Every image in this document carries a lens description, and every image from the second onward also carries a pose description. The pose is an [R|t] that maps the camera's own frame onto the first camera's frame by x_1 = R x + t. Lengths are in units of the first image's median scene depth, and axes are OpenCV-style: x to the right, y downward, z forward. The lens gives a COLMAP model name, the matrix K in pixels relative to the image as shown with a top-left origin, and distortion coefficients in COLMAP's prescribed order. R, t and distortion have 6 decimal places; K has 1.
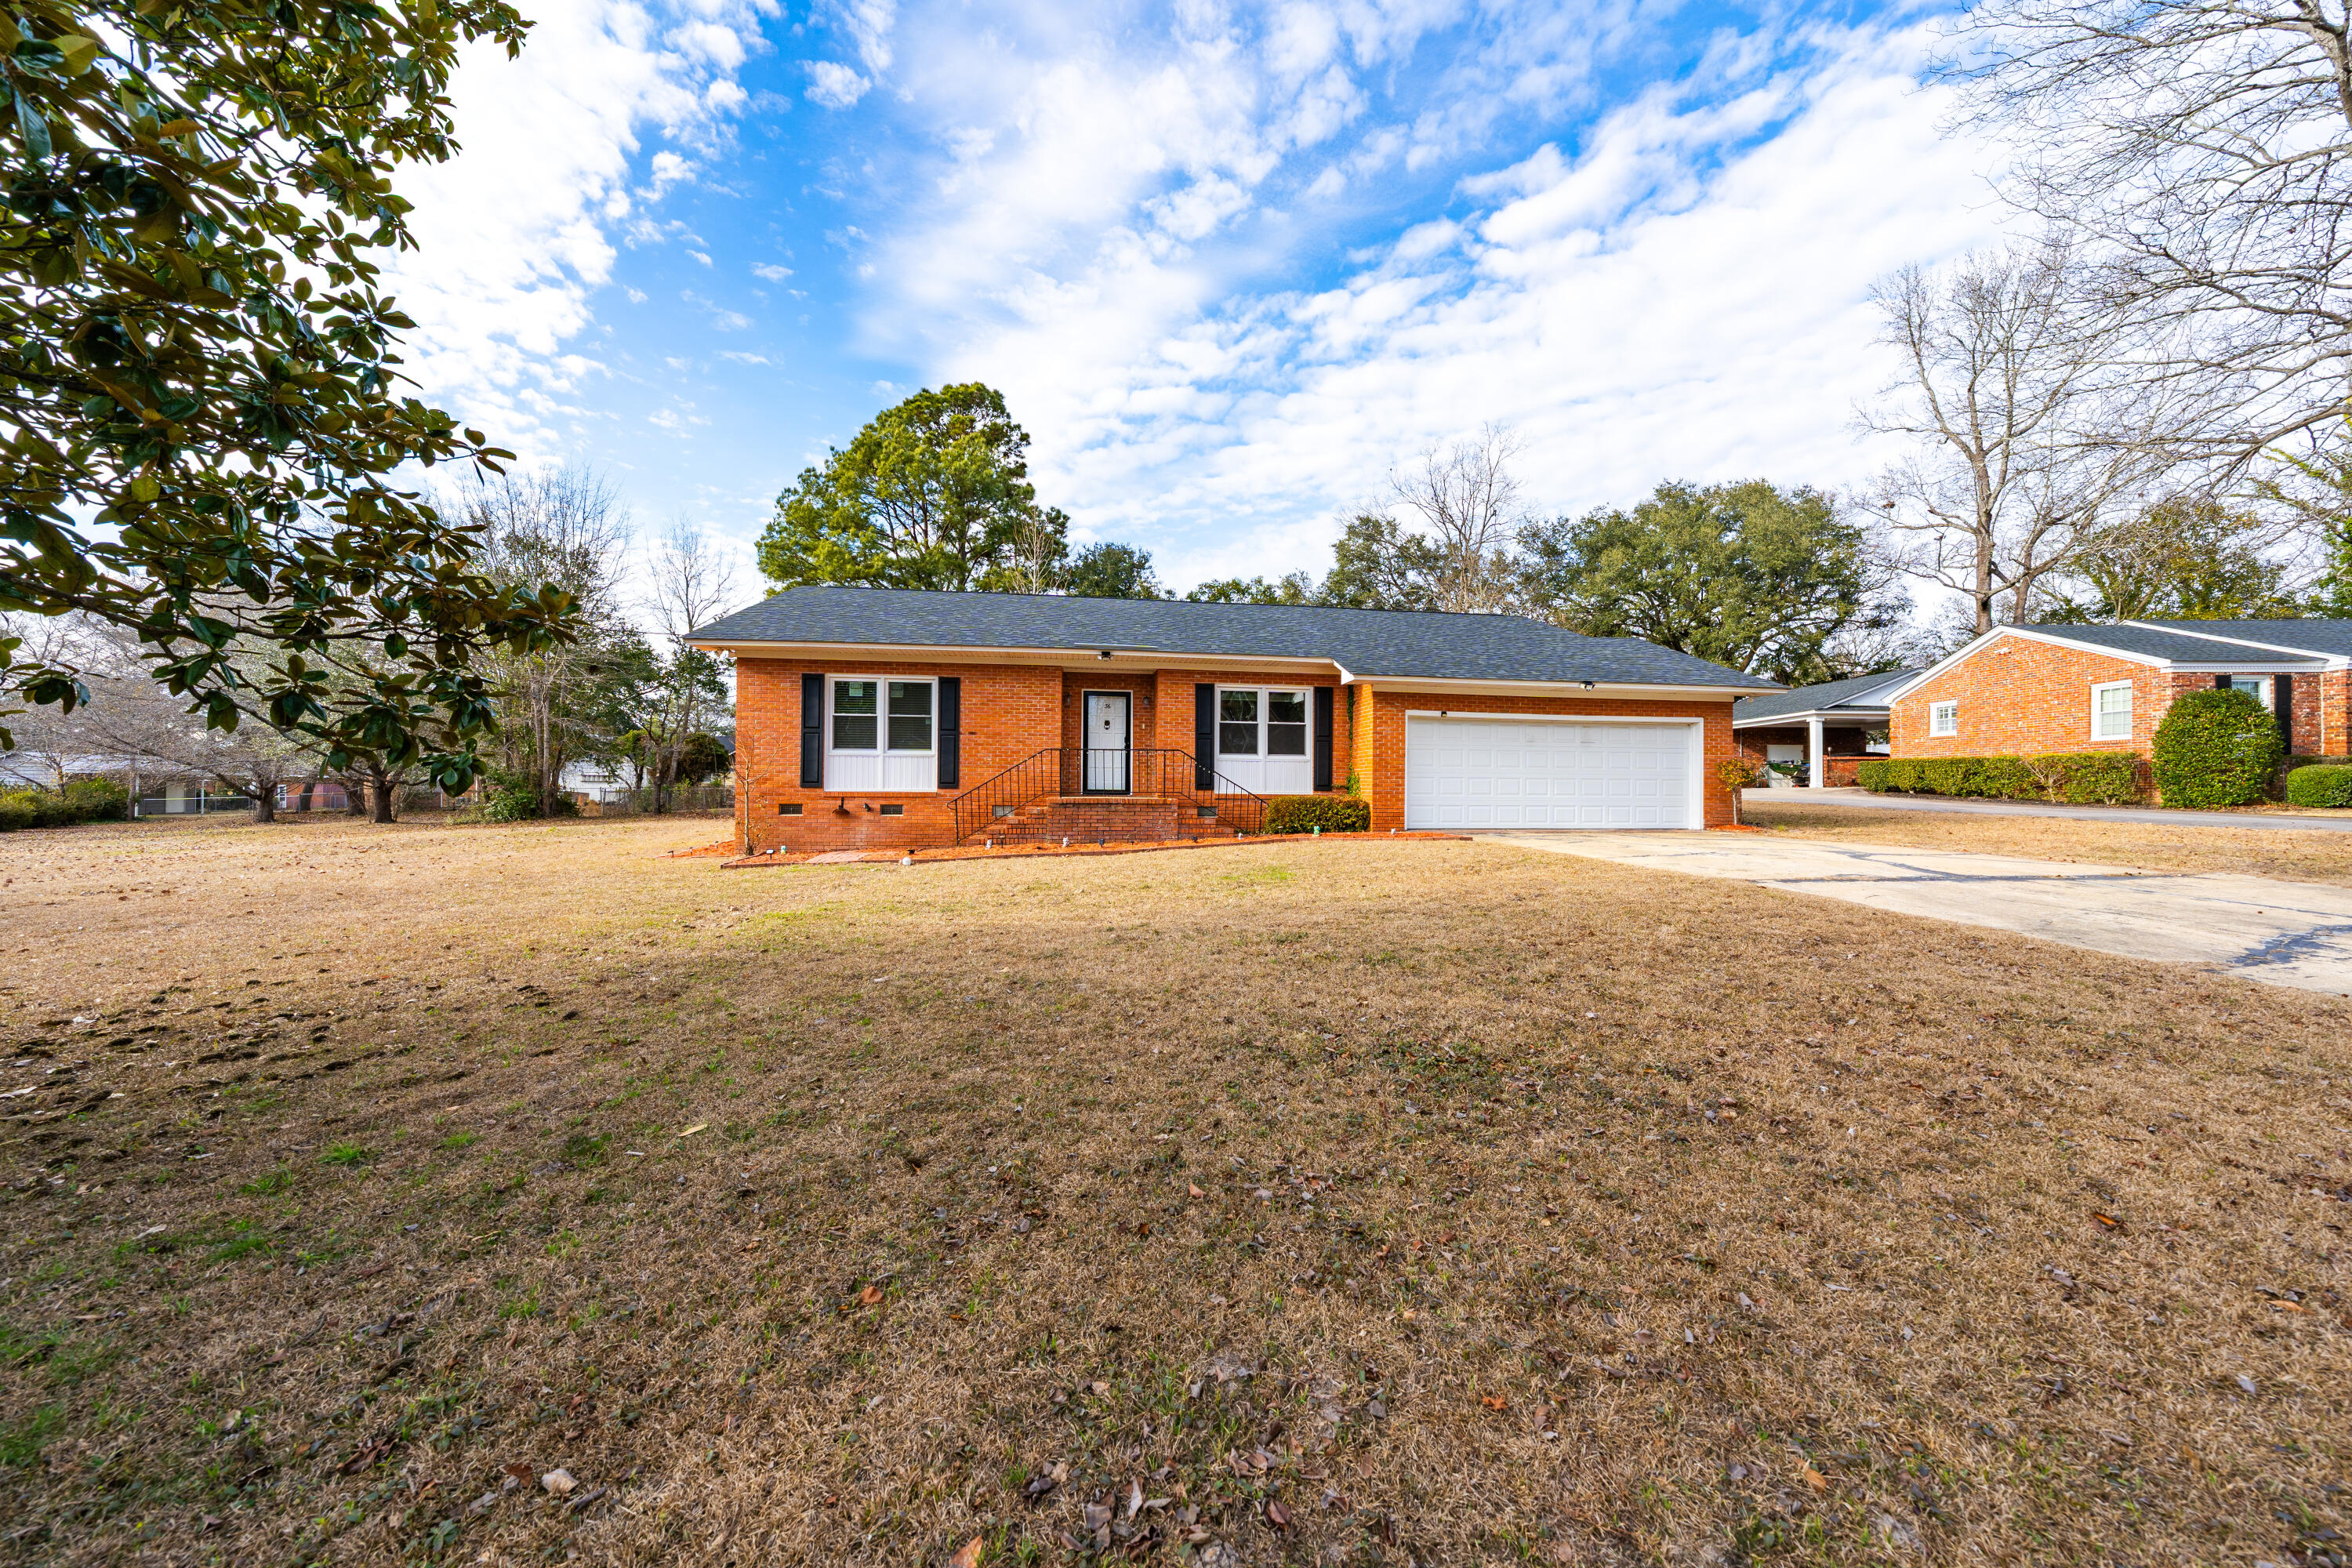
lens RADIAL K [[804.2, 0, 1196.3], [0, 804.2, 790.0], [0, 0, 1]] dist [-0.005657, 0.000969]
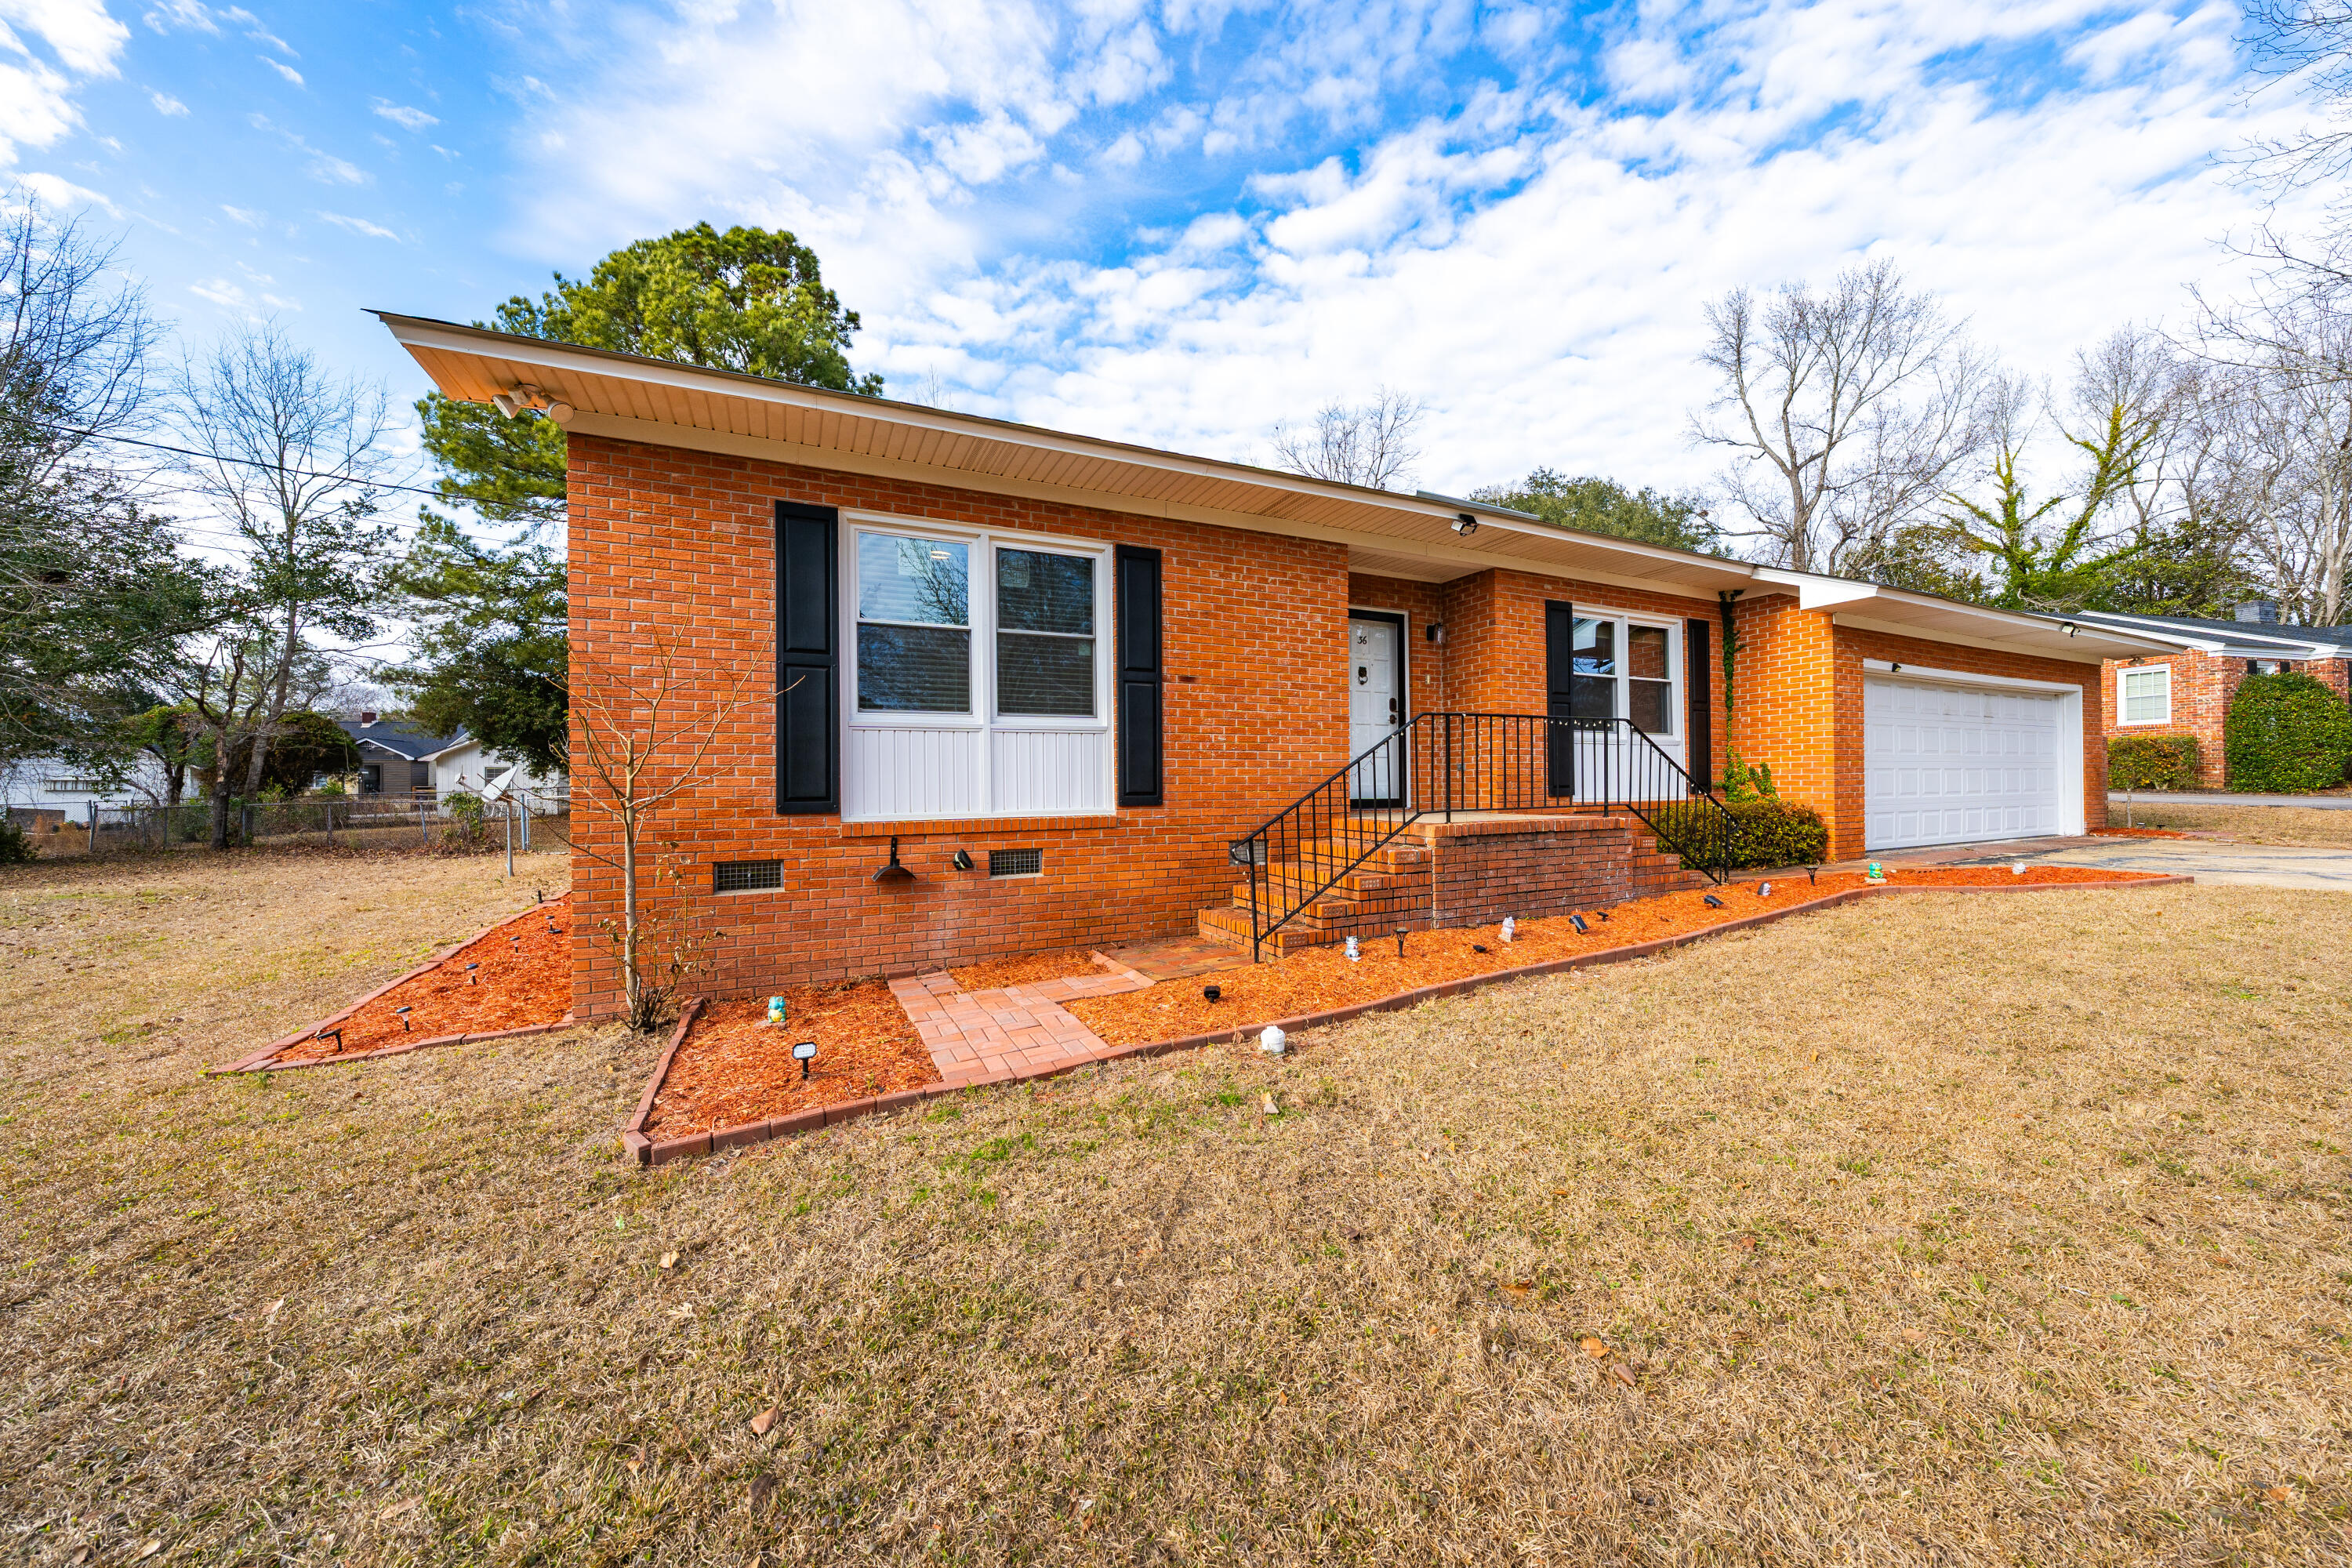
lens RADIAL K [[804.2, 0, 1188.1], [0, 804.2, 770.6], [0, 0, 1]] dist [-0.005657, 0.000969]
pose [[0.956013, -0.010761, 0.293128, -0.061355], [0.015259, 0.999798, -0.013062, -0.002209], [-0.292928, 0.016960, 0.955984, 0.087267]]
